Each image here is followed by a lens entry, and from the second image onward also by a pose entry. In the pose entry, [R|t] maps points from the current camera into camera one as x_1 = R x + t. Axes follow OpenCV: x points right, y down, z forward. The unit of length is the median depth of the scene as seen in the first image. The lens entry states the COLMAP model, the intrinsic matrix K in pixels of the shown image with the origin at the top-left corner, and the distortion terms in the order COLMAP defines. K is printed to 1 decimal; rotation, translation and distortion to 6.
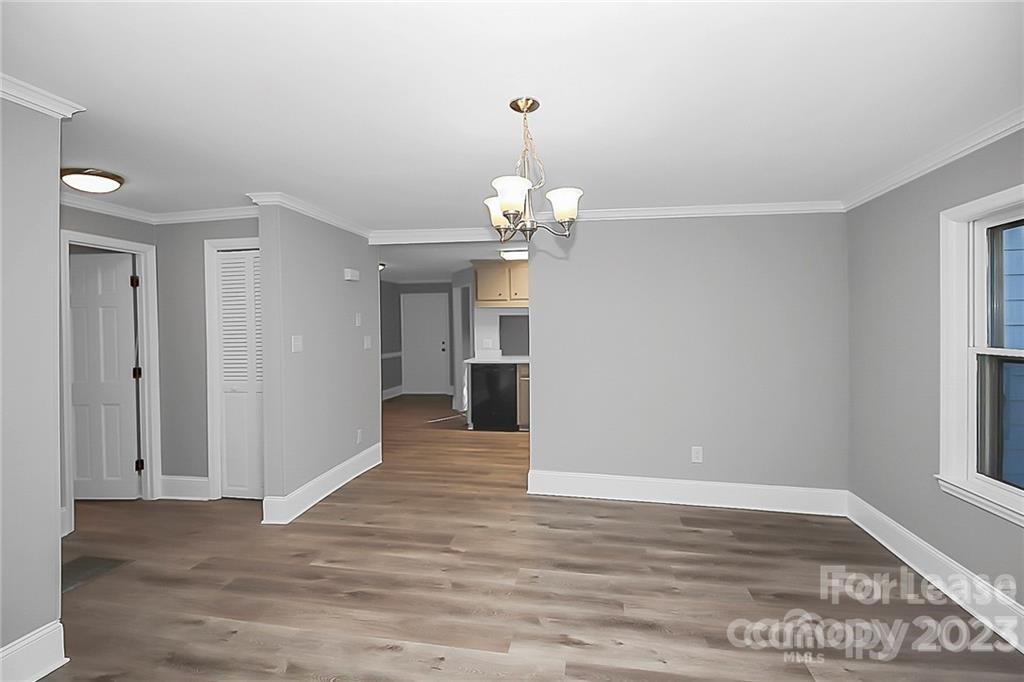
lens RADIAL K [[482.4, 0, 518.4], [0, 482.4, 334.7], [0, 0, 1]] dist [0.001910, -0.017909]
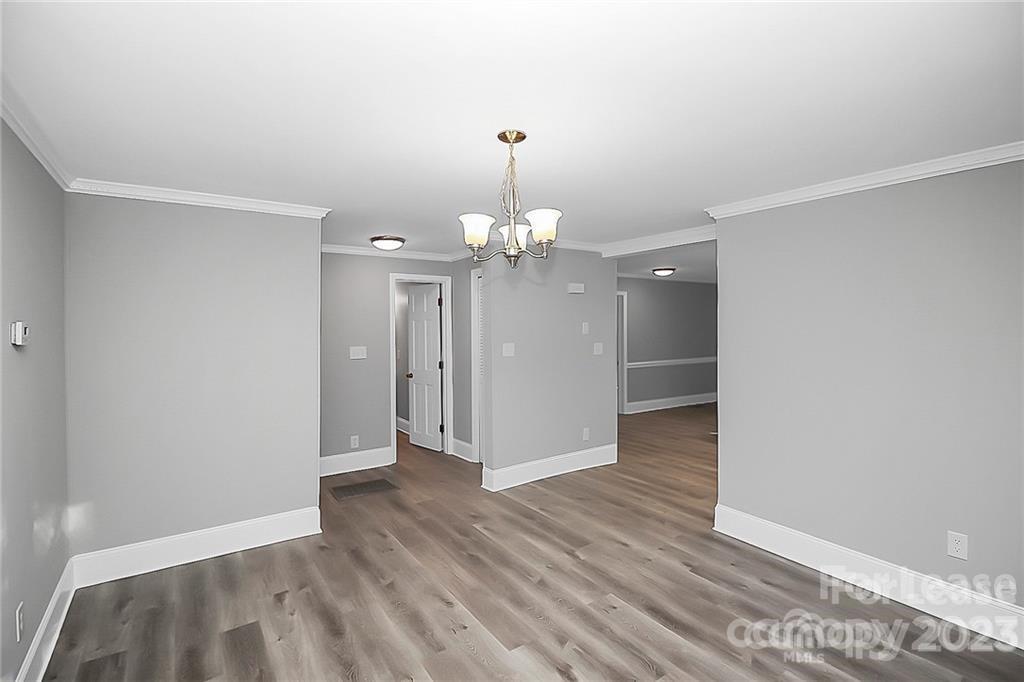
lens RADIAL K [[482.4, 0, 518.4], [0, 482.4, 334.7], [0, 0, 1]] dist [0.001910, -0.017909]
pose [[0.694094, 0.014944, -0.719729, 0.512156], [-0.010506, 0.999888, 0.010628, -0.037662], [0.719808, 0.000185, 0.694173, 0.182499]]
